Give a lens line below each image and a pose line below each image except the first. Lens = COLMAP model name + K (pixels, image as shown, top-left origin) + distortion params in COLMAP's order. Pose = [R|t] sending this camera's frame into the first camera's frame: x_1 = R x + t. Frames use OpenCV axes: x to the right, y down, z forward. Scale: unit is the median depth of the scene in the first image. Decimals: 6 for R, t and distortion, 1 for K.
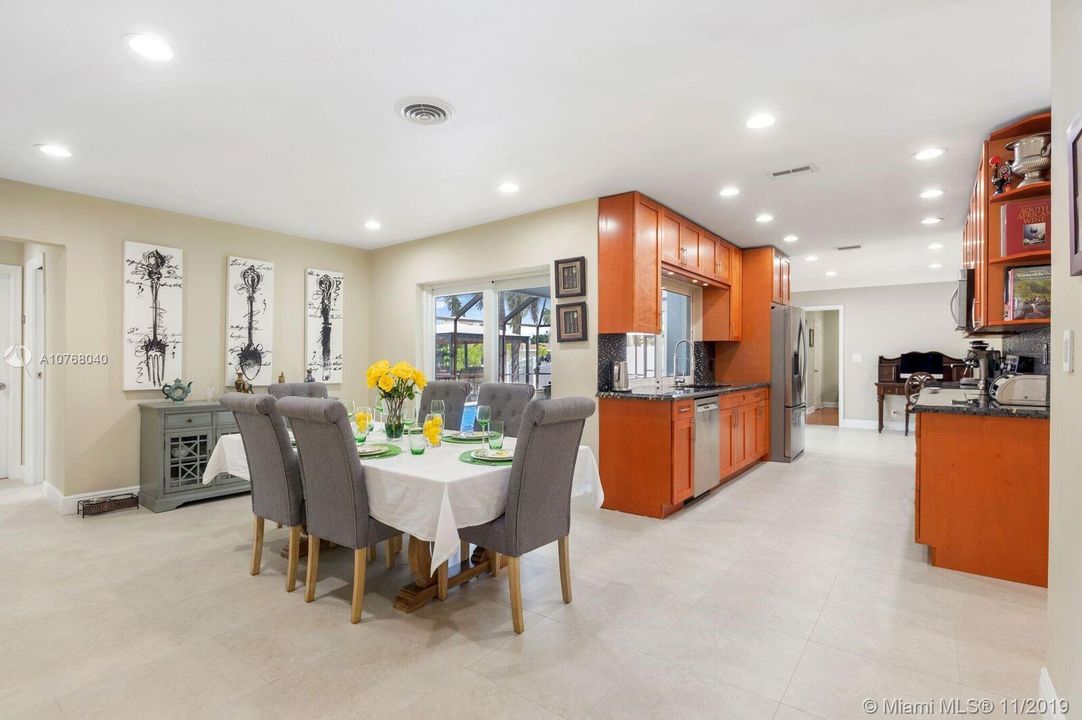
lens RADIAL K [[512.2, 0, 541.0], [0, 512.2, 360.0], [0, 0, 1]] dist [-0.016864, -0.000753]
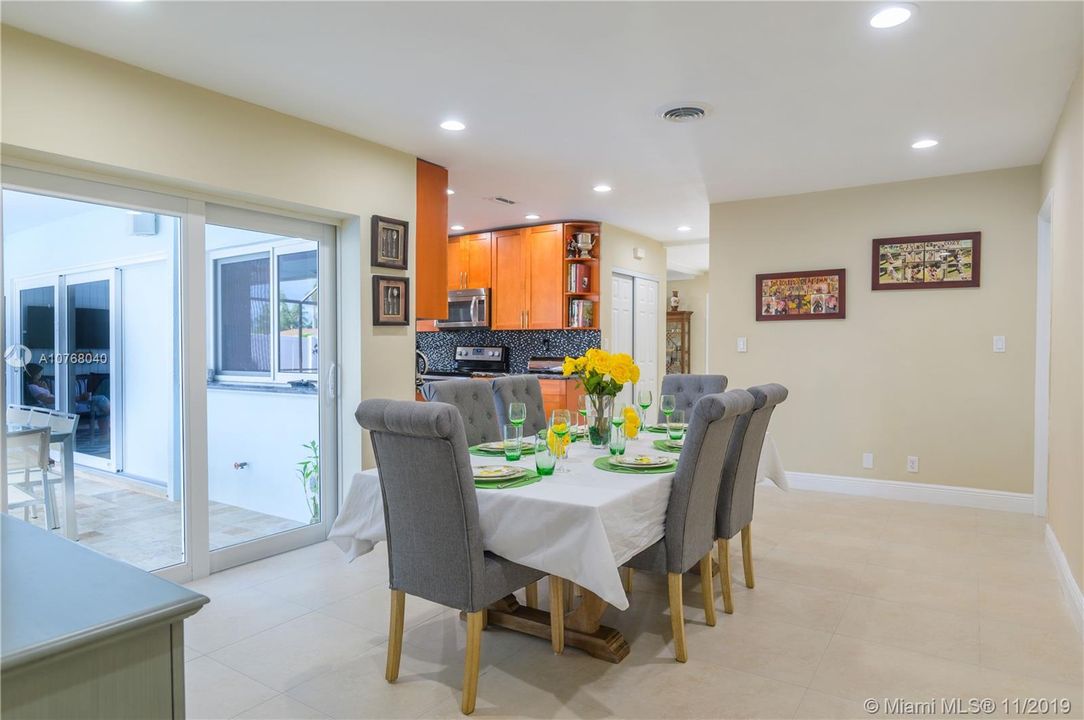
lens RADIAL K [[642.6, 0, 542.0], [0, 642.6, 360.0], [0, 0, 1]] dist [-0.000844, -0.000386]
pose [[-0.057101, -0.017175, 0.998221, -0.952125], [0.001728, 0.999849, 0.017302, 0.000068], [-0.998367, 0.002713, -0.057062, 0.843135]]
